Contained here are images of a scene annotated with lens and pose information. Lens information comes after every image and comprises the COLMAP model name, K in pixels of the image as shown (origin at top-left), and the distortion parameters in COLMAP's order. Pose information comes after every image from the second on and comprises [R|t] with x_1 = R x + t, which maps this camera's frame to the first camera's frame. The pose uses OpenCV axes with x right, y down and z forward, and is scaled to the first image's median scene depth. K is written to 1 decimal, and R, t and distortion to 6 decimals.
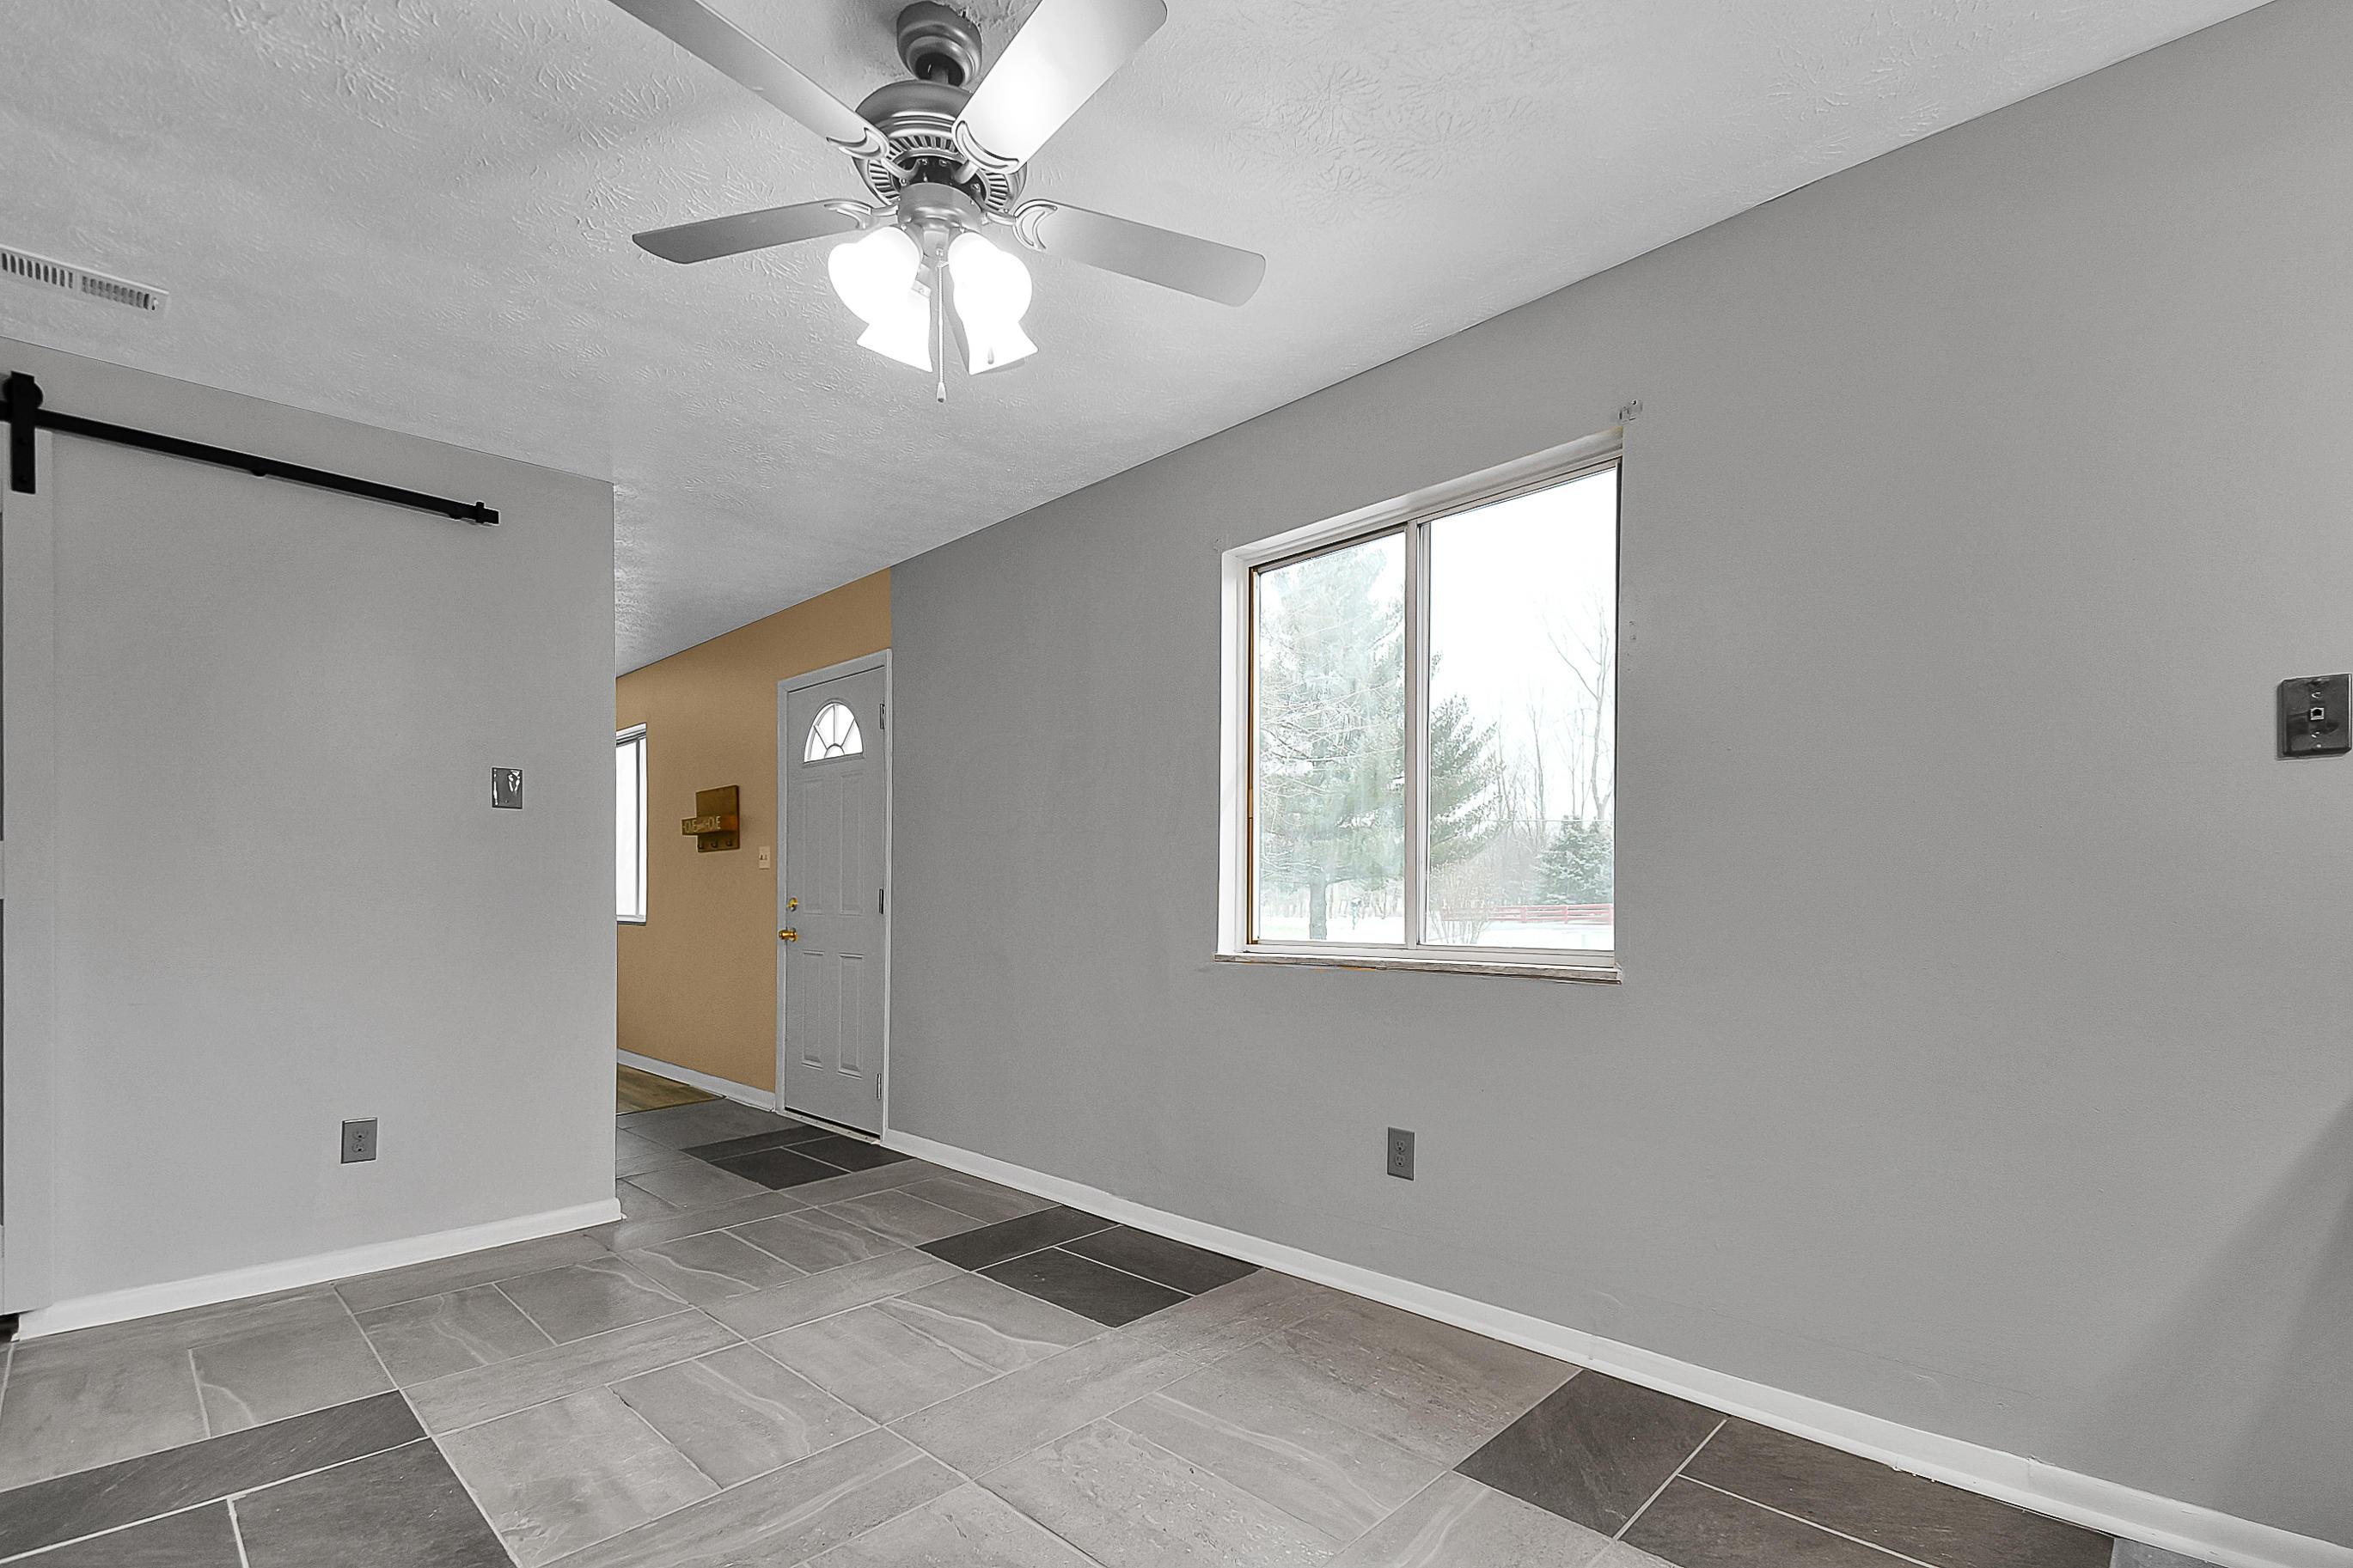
lens RADIAL K [[1078.9, 0, 1240.4], [0, 1078.9, 883.1], [0, 0, 1]] dist [0.032535, -0.020197]
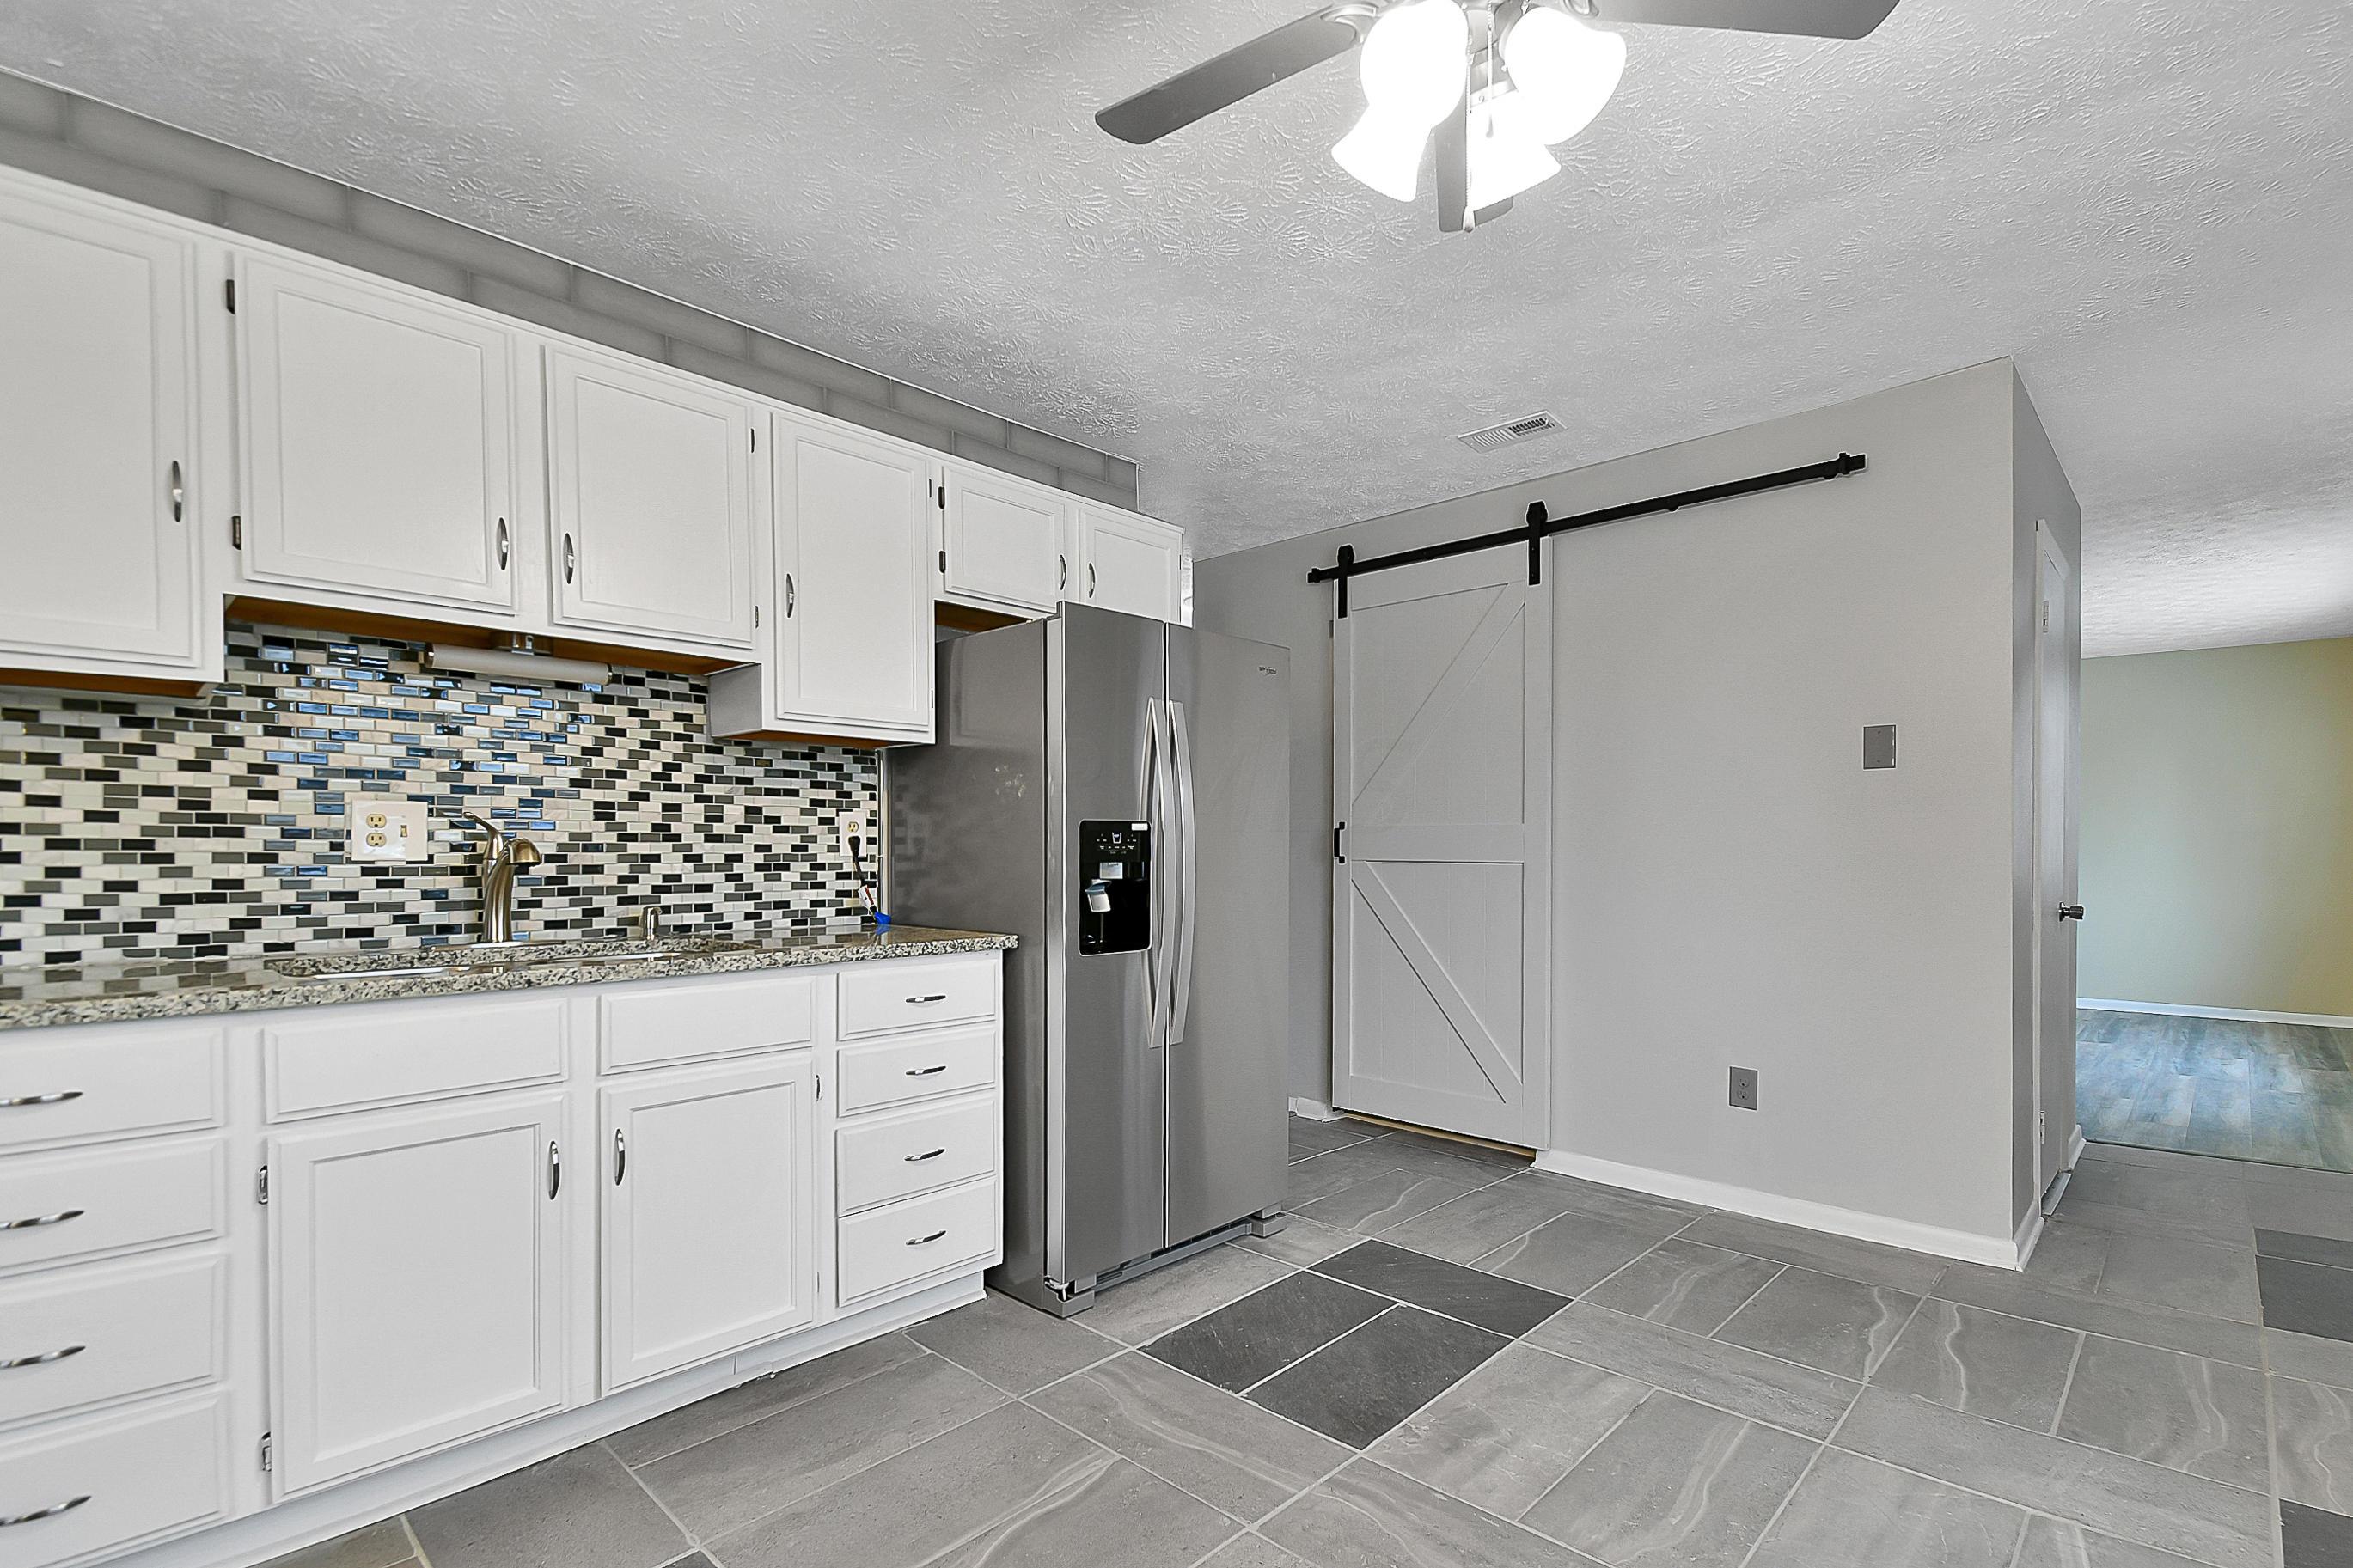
lens RADIAL K [[1073.1, 0, 1188.3], [0, 1073.1, 854.0], [0, 0, 1]] dist [0.025646, -0.020723]
pose [[-0.004015, 0.000723, -0.999992, 0.279972], [0.004398, 0.999990, 0.000705, -0.001923], [0.999982, -0.004395, -0.004018, 0.480894]]
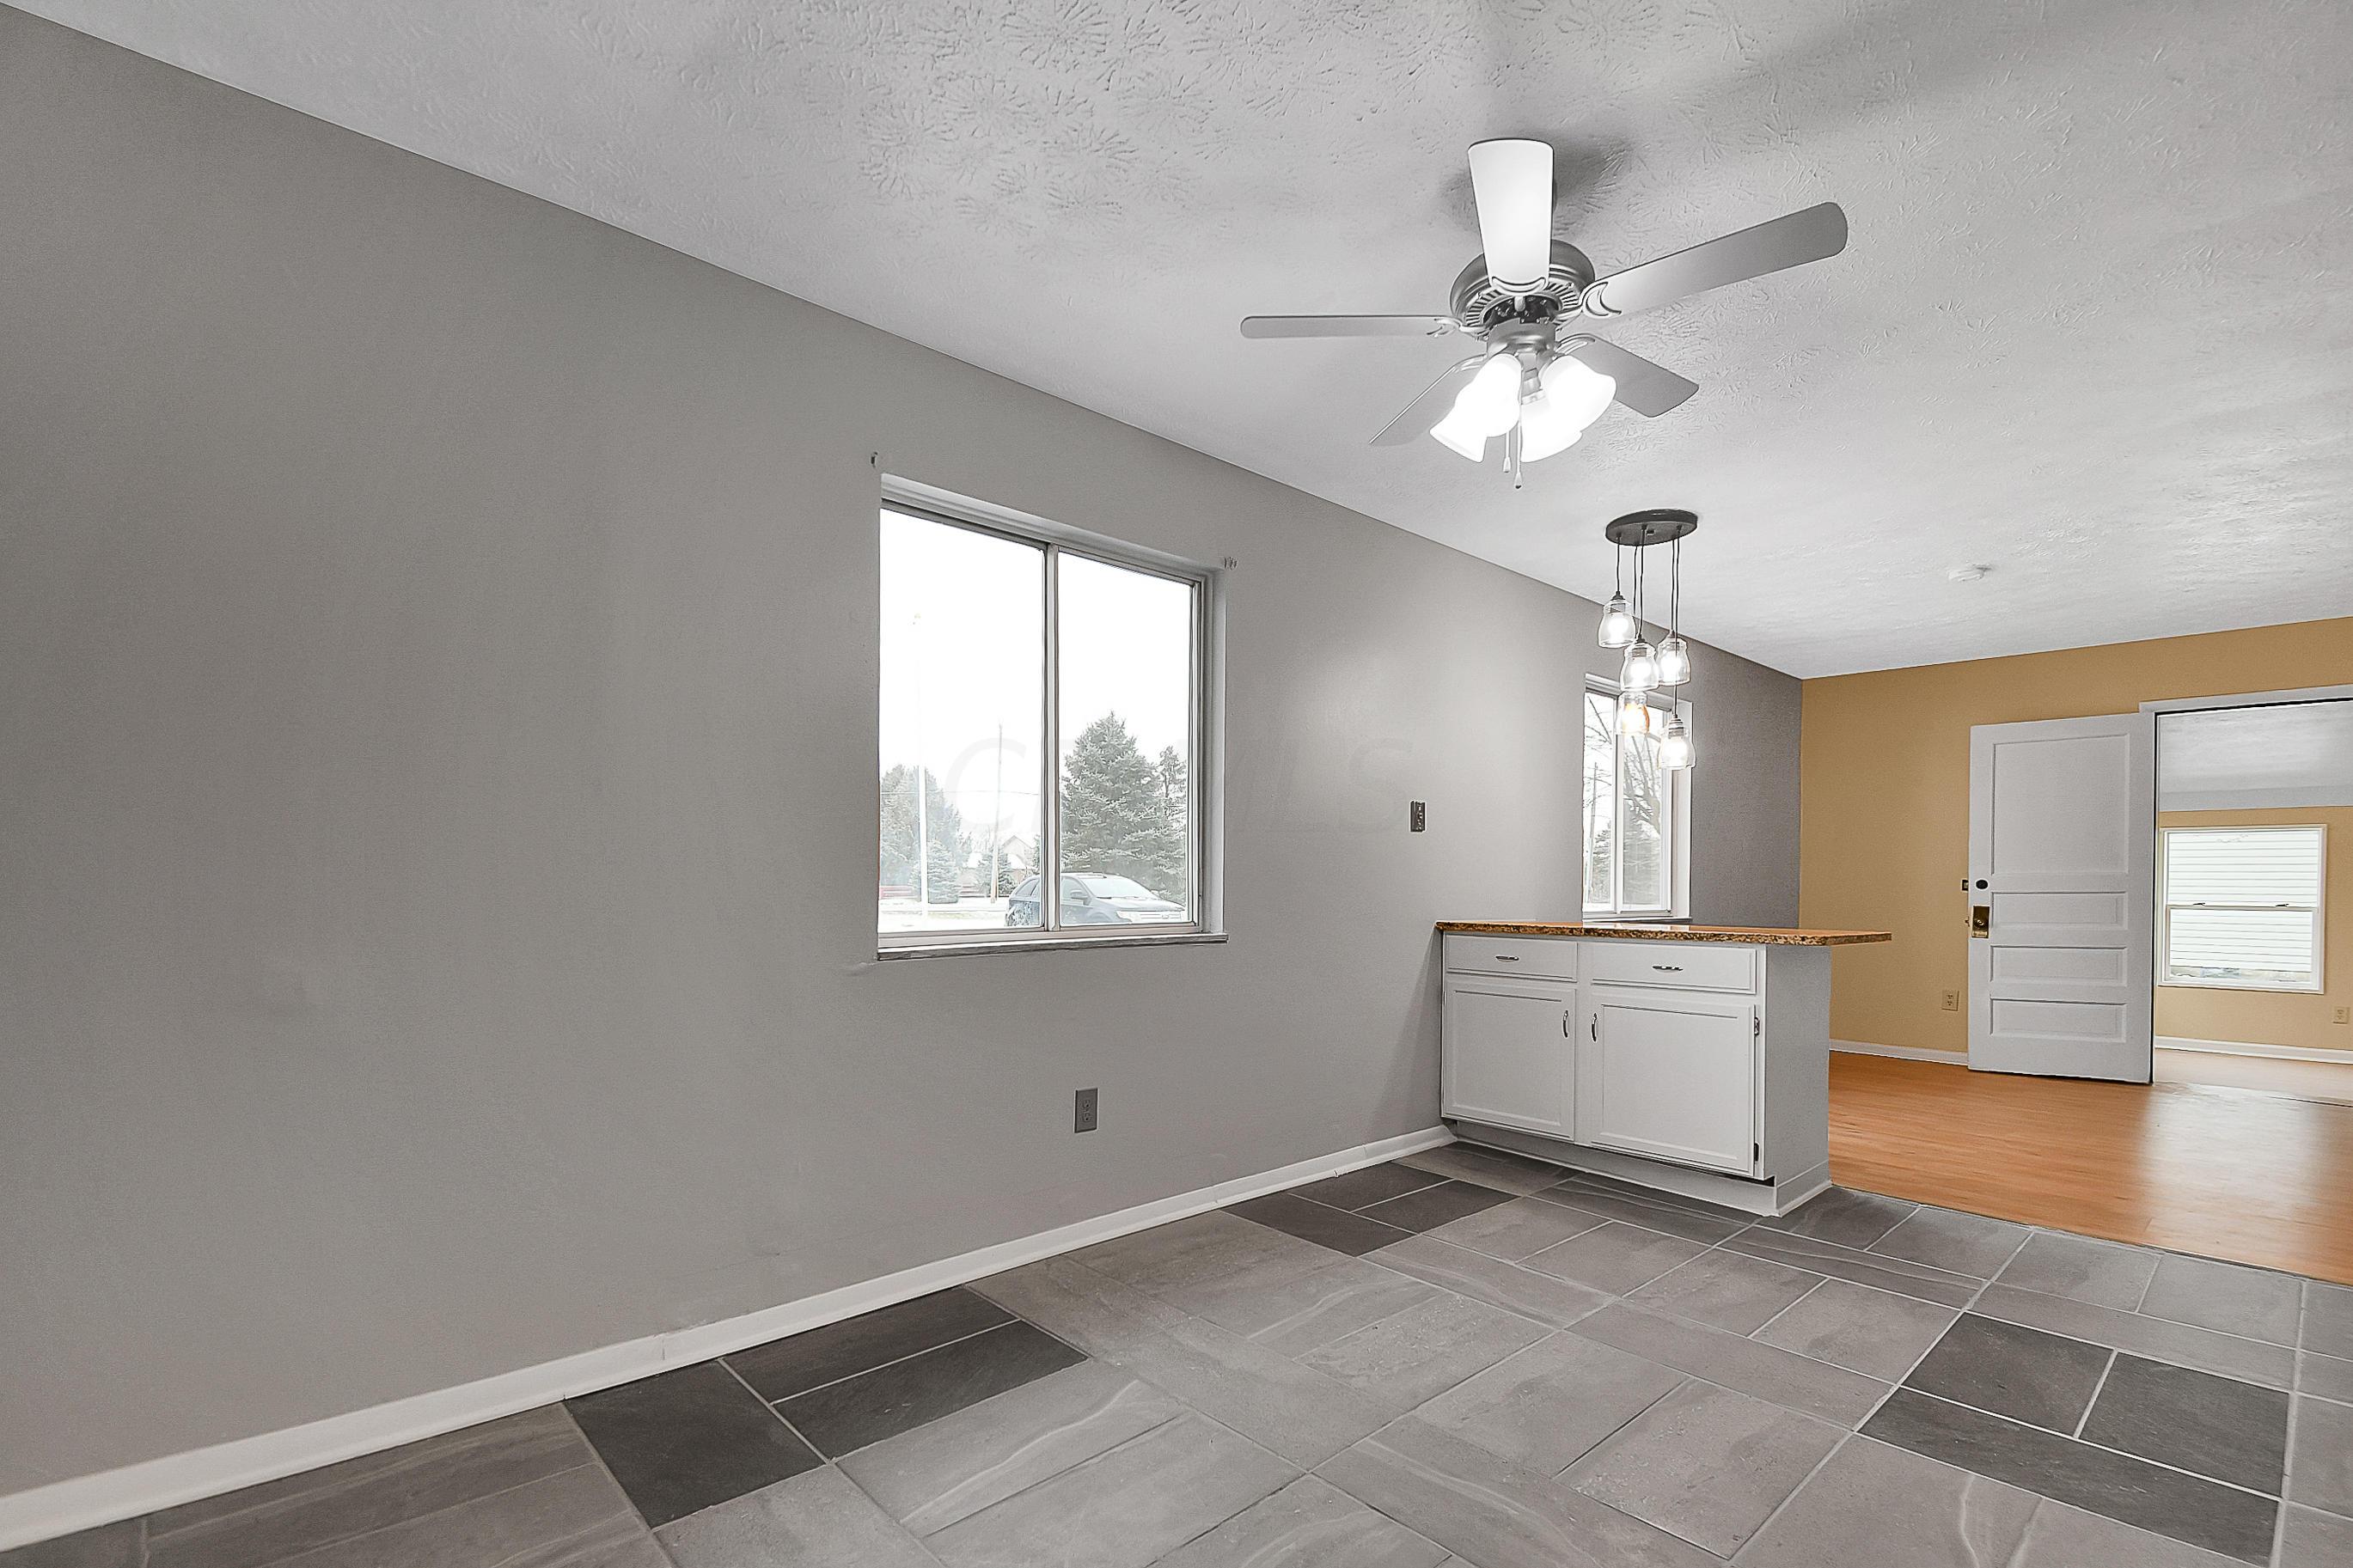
lens RADIAL K [[1073.1, 0, 1188.3], [0, 1073.1, 854.0], [0, 0, 1]] dist [0.025646, -0.020723]
pose [[0.066565, 0.023597, 0.997503, -0.909682], [-0.020073, 0.999550, -0.022306, 0.004129], [-0.997580, -0.018538, 0.067008, 0.766359]]
